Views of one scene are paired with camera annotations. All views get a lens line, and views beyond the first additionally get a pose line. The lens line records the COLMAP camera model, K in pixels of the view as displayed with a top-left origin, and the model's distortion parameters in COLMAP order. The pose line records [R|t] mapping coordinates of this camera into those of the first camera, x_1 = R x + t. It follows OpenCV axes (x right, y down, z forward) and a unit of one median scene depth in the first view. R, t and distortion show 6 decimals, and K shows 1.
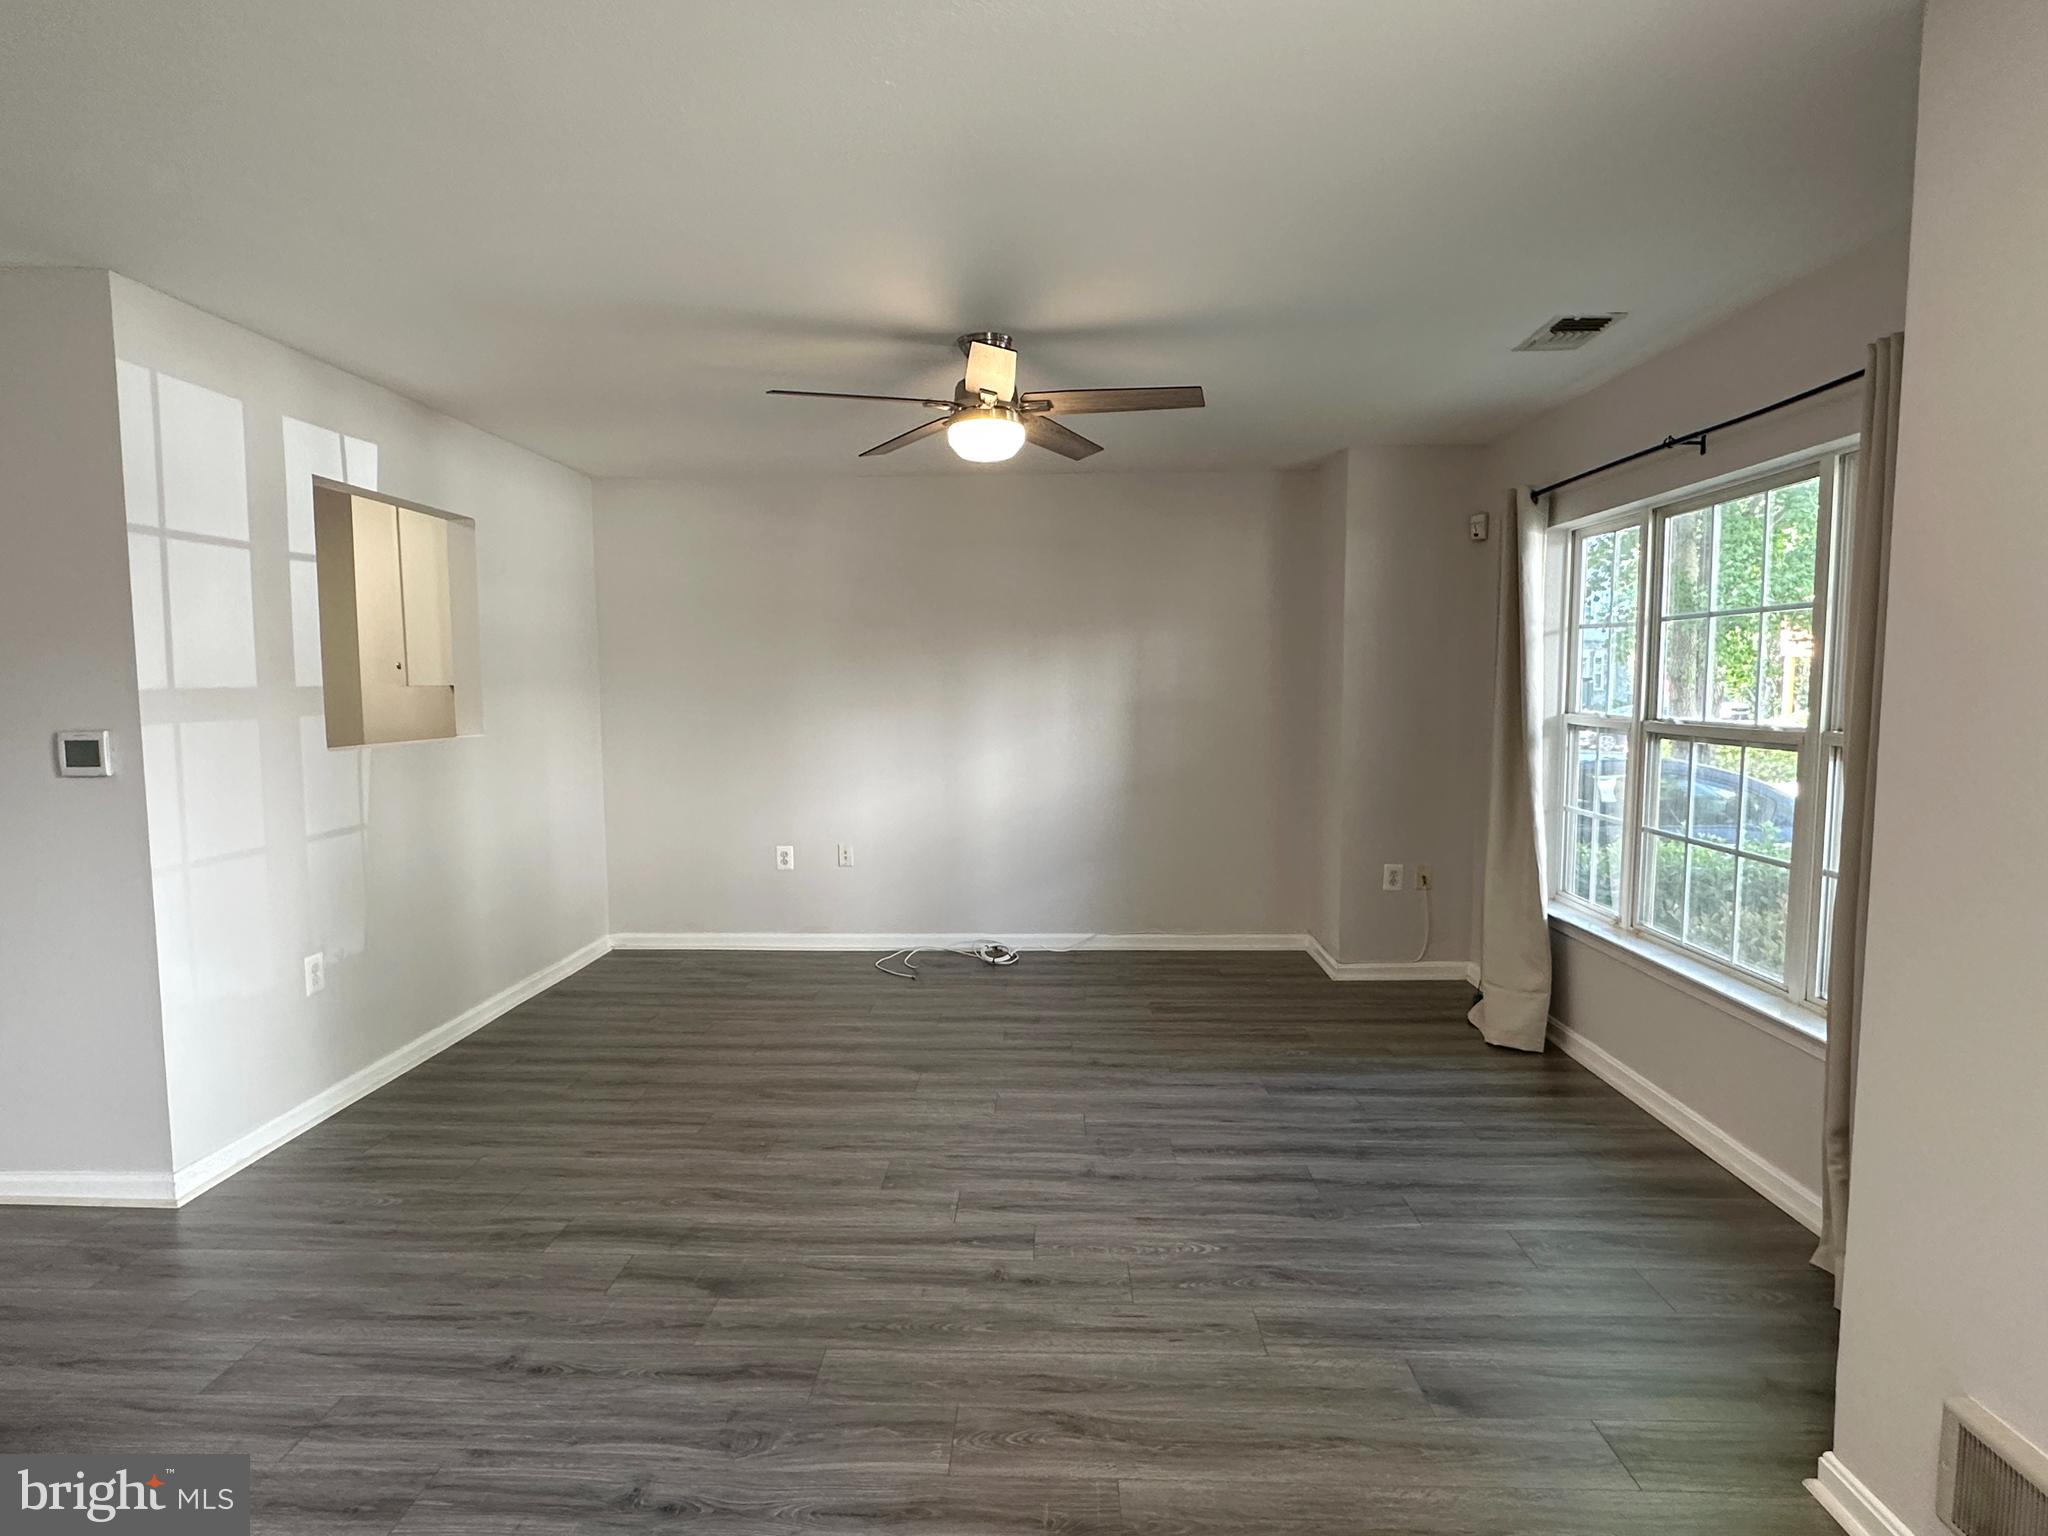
lens RADIAL K [[1154.3, 0, 1022.2], [0, 1154.3, 774.5], [0, 0, 1]] dist [-0.006456, 0.002667]
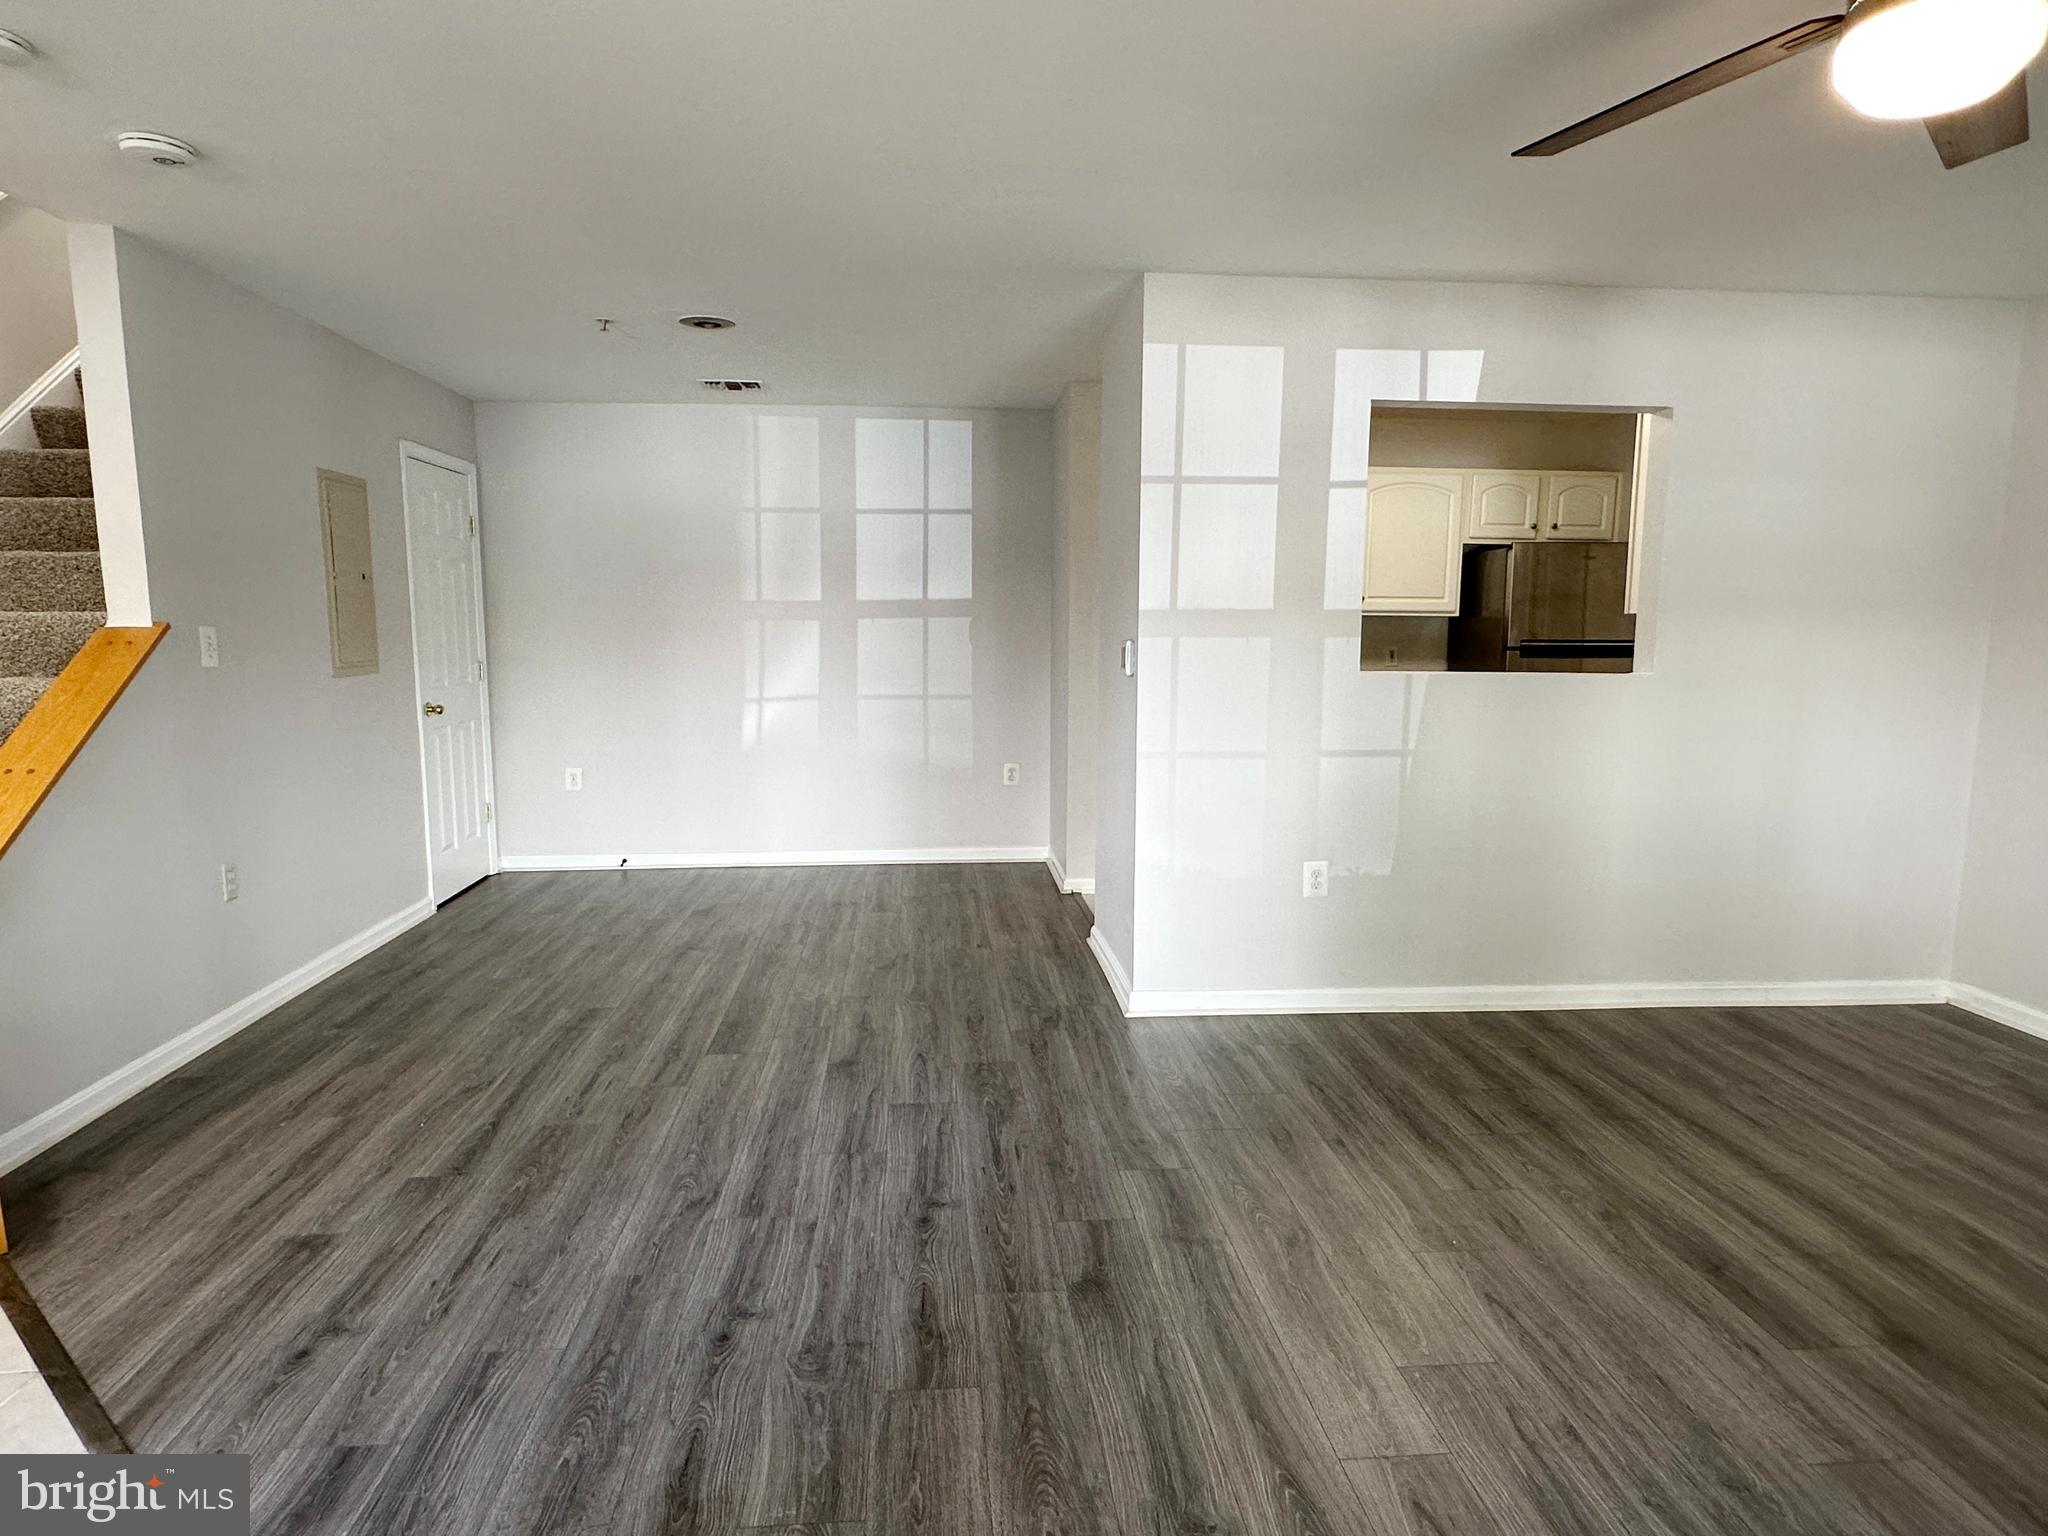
lens RADIAL K [[1151.9, 0, 1016.2], [0, 1151.9, 774.5], [0, 0, 1]] dist [-0.000471, 0.000157]
pose [[0.113036, 0.140718, -0.983576, 0.432340], [-0.089625, 0.987329, 0.130955, -0.042504], [0.989540, 0.073350, 0.124216, 0.638302]]
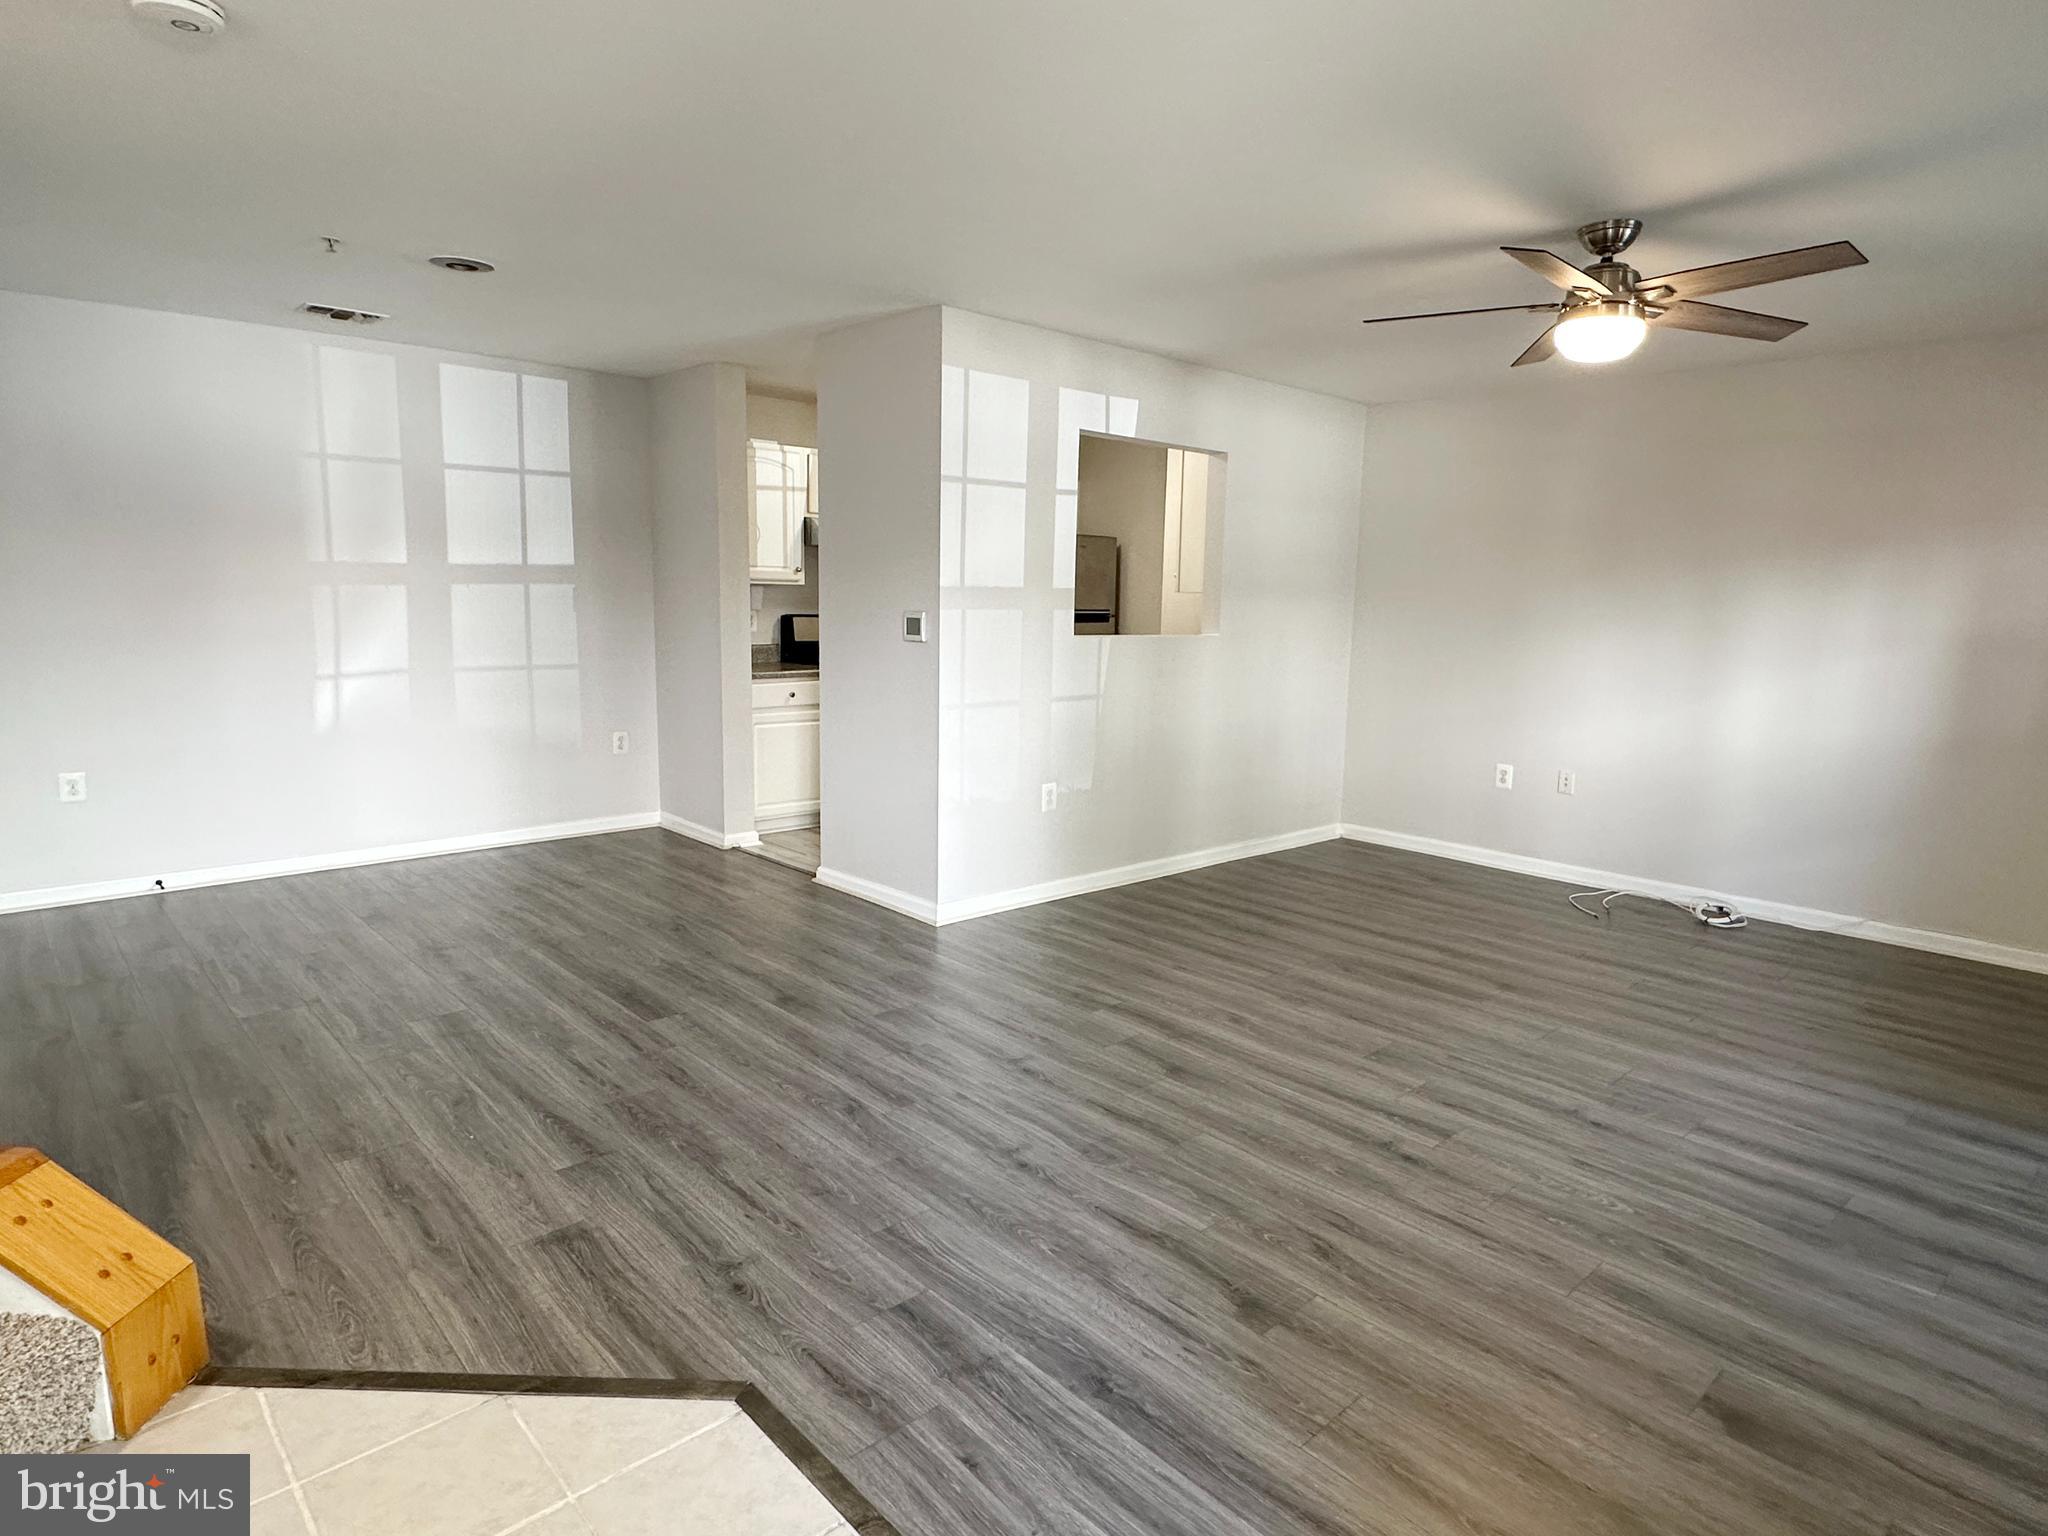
lens RADIAL K [[1151.3, 0, 1023.8], [0, 1151.3, 779.3], [0, 0, 1]] dist [-0.001390, -0.000004]
pose [[0.700733, 0.136437, -0.700255, 0.363261], [-0.085877, 0.990537, 0.107060, 0.006233], [0.708236, -0.014885, 0.705819, -0.000175]]
